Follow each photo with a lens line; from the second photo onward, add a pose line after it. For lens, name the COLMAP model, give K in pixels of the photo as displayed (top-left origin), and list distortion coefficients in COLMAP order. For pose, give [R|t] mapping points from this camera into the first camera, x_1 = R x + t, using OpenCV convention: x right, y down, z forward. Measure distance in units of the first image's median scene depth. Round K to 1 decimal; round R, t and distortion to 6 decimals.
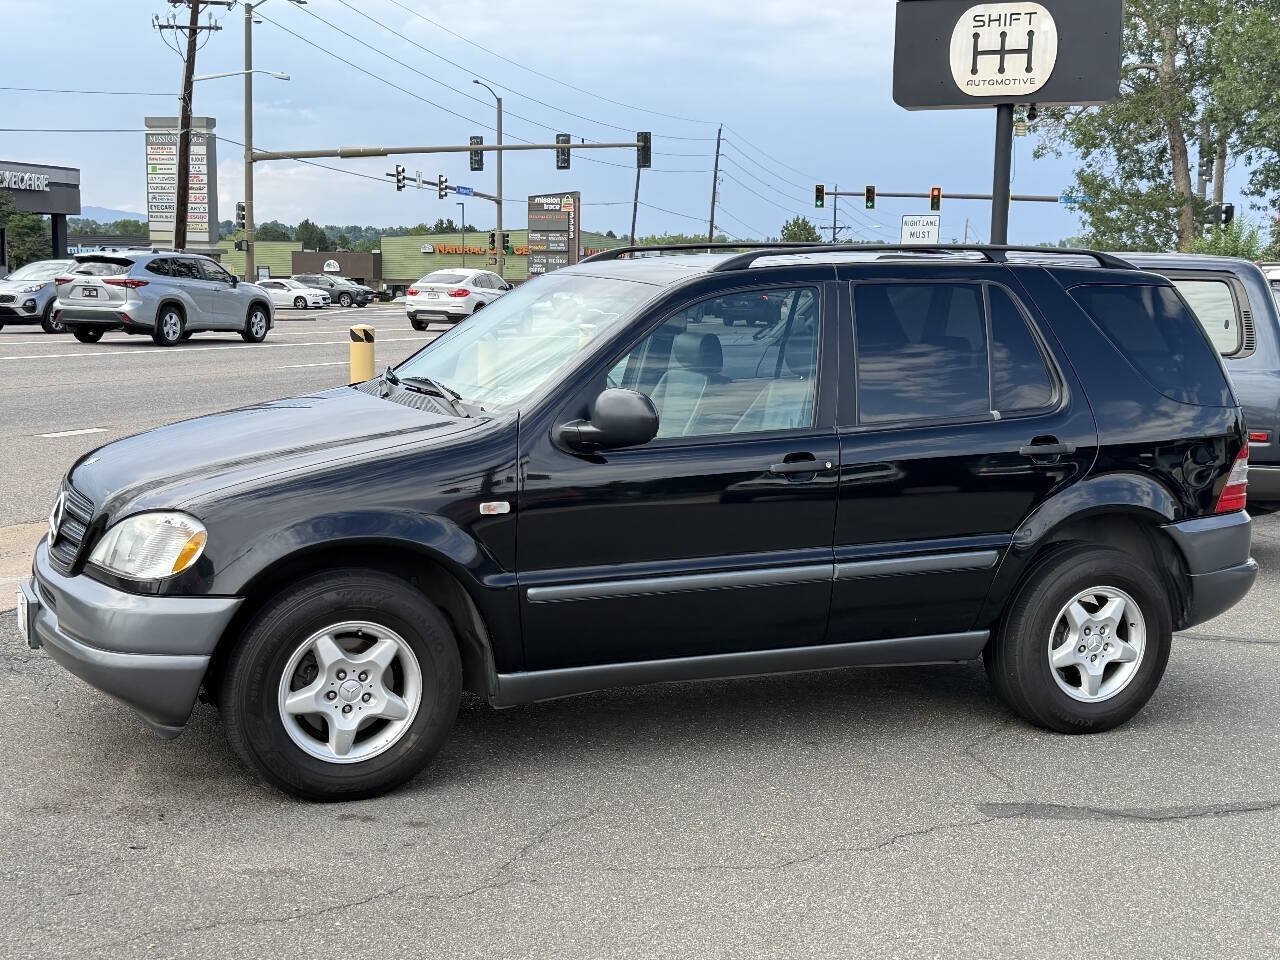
lens RADIAL K [[1671.0, 0, 636.0], [0, 1671.0, 487.8], [0, 0, 1]] dist [0.208047, -0.472675]
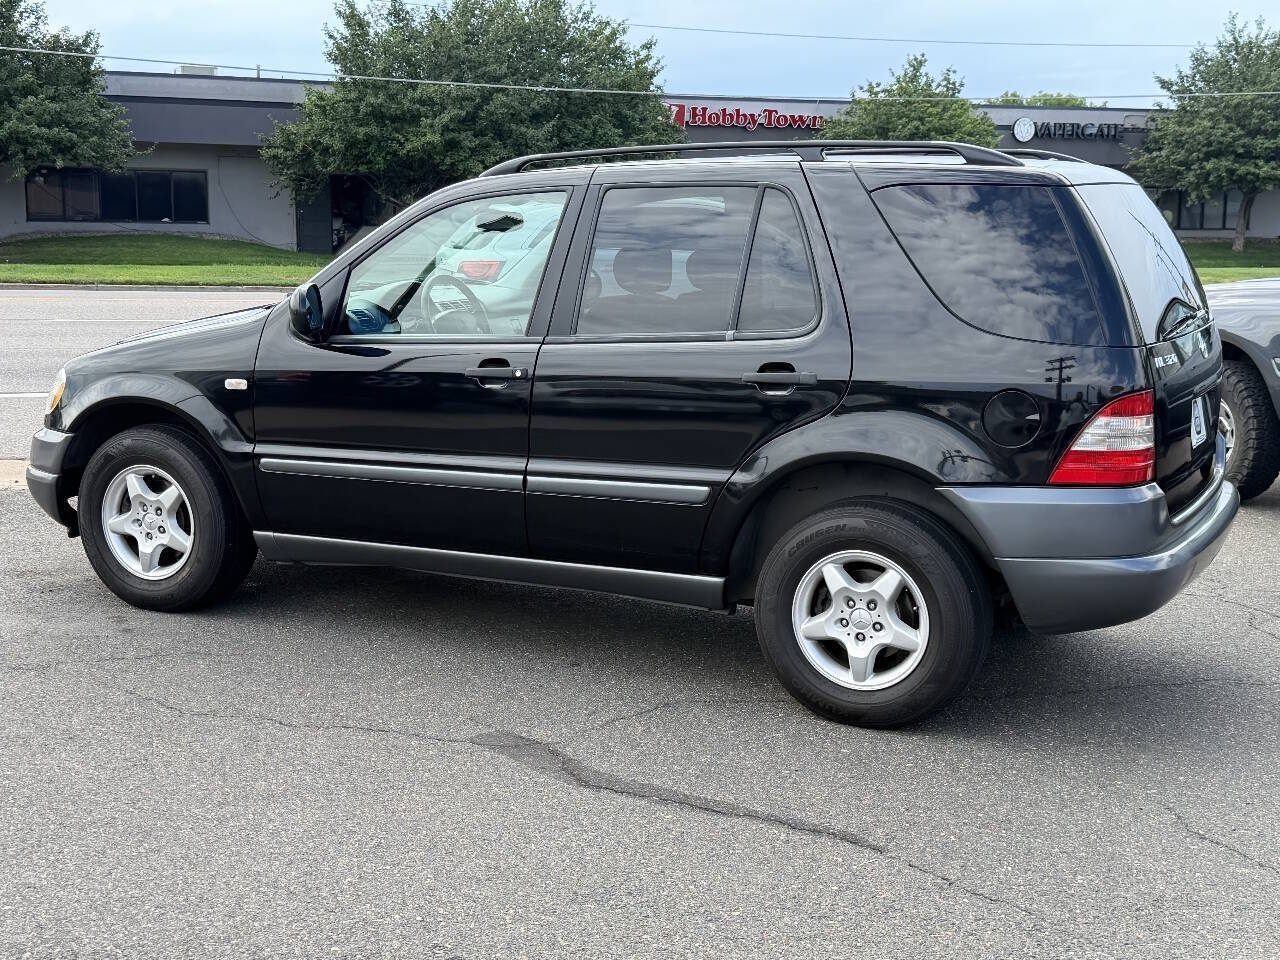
lens RADIAL K [[1671.0, 0, 636.0], [0, 1671.0, 487.8], [0, 0, 1]] dist [0.208047, -0.472675]
pose [[0.639340, 0.108960, -0.761165, 0.817291], [-0.096136, 0.993469, 0.061465, -0.012448], [0.762891, 0.033878, 0.645639, 0.378822]]
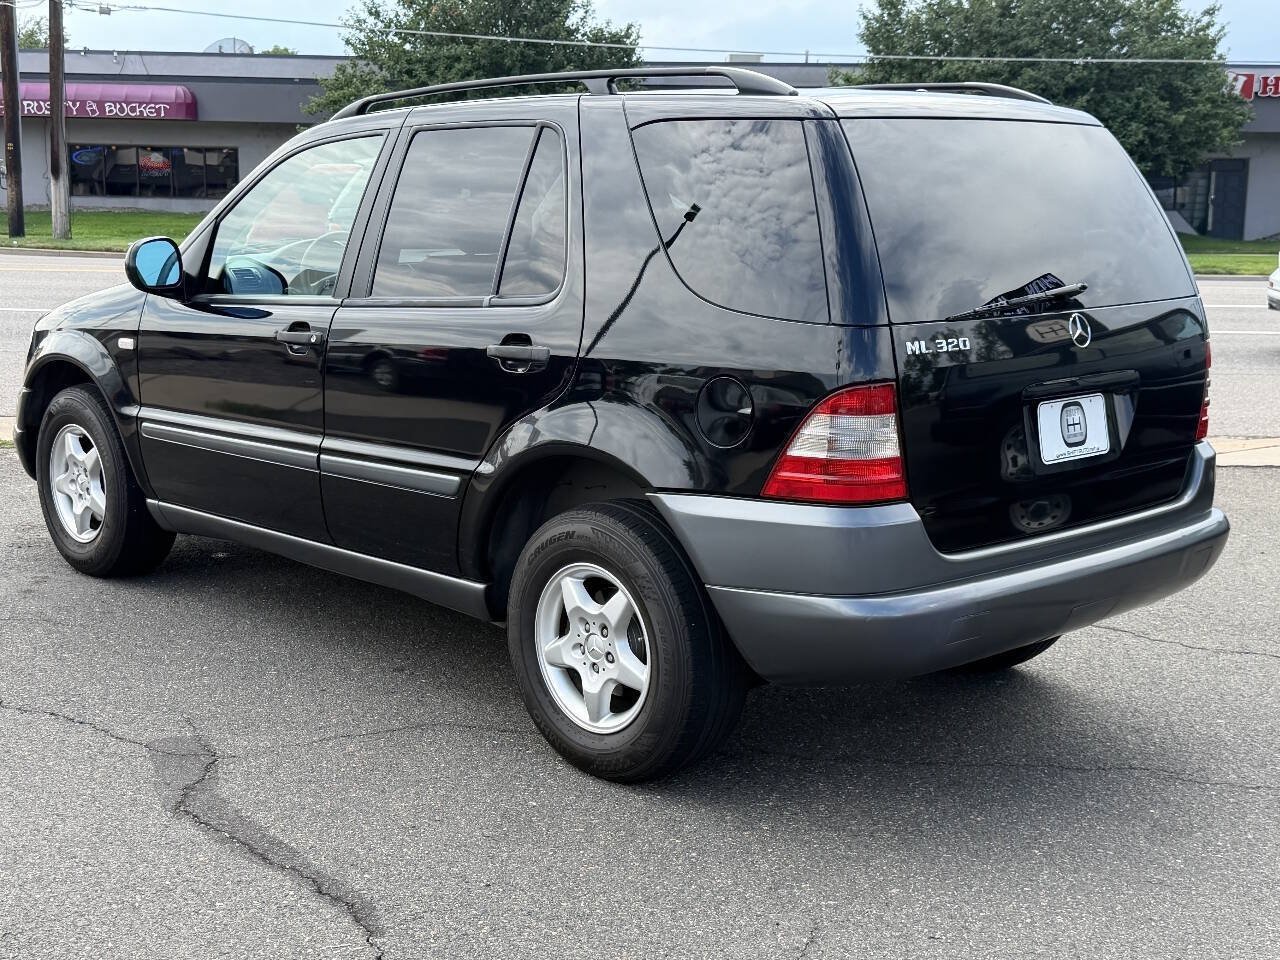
lens RADIAL K [[1674.8, 0, 640.0], [0, 1674.8, 480.0], [0, 0, 1]] dist [0.222751, -0.562393]
pose [[0.335813, 0.140436, -0.931401, 0.900591], [-0.126860, 0.986557, 0.103014, -0.047811], [0.933347, 0.083564, 0.349114, 0.768738]]
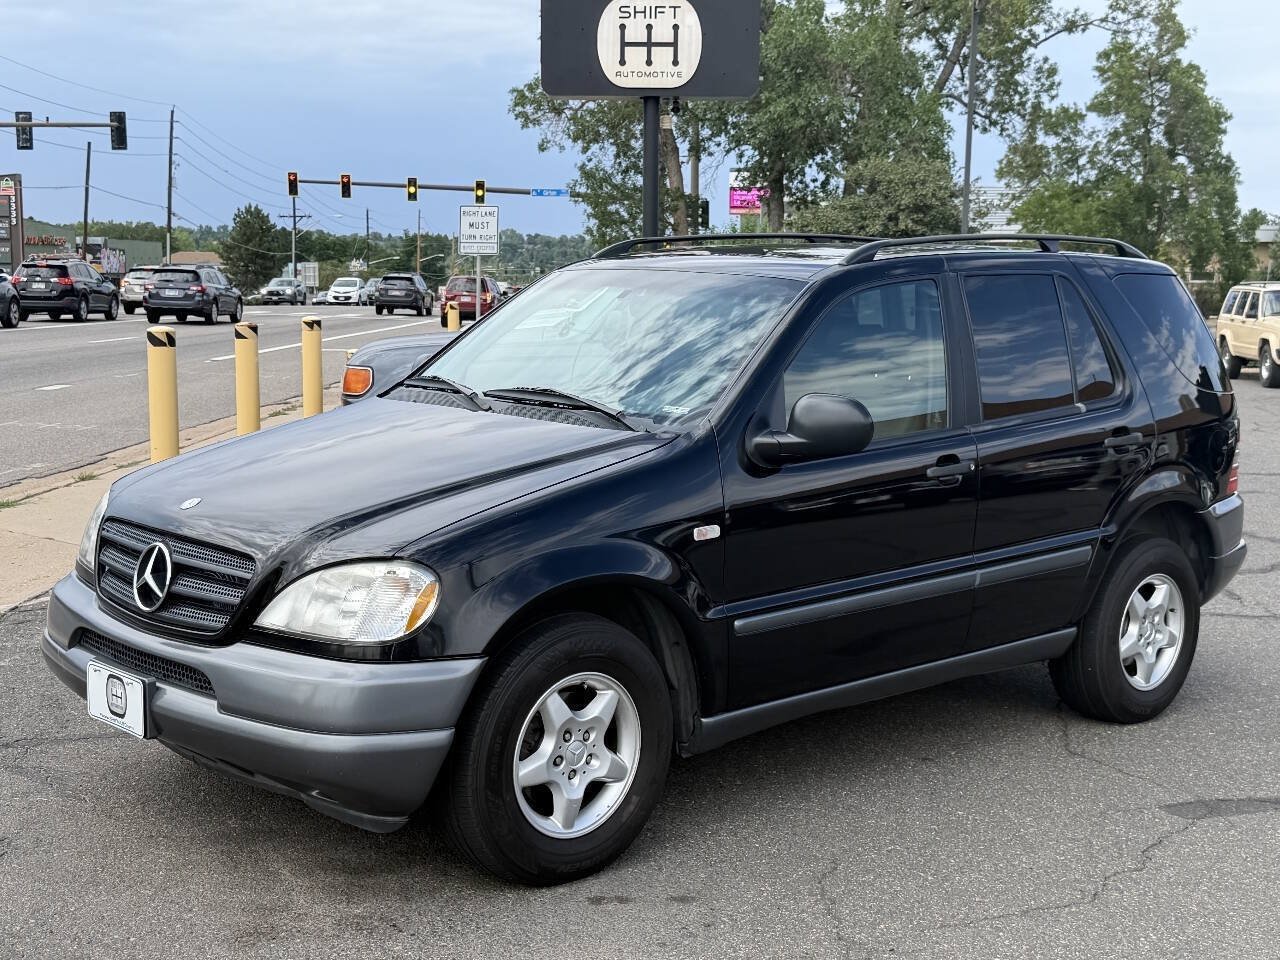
lens RADIAL K [[1680.3, 0, 632.9], [0, 1680.3, 483.5], [0, 0, 1]] dist [0.211510, -0.518559]
pose [[0.948010, -0.048591, 0.314509, -0.331499], [0.047758, 0.998805, 0.010359, -0.020829], [-0.314637, 0.005200, 0.949198, 0.134396]]
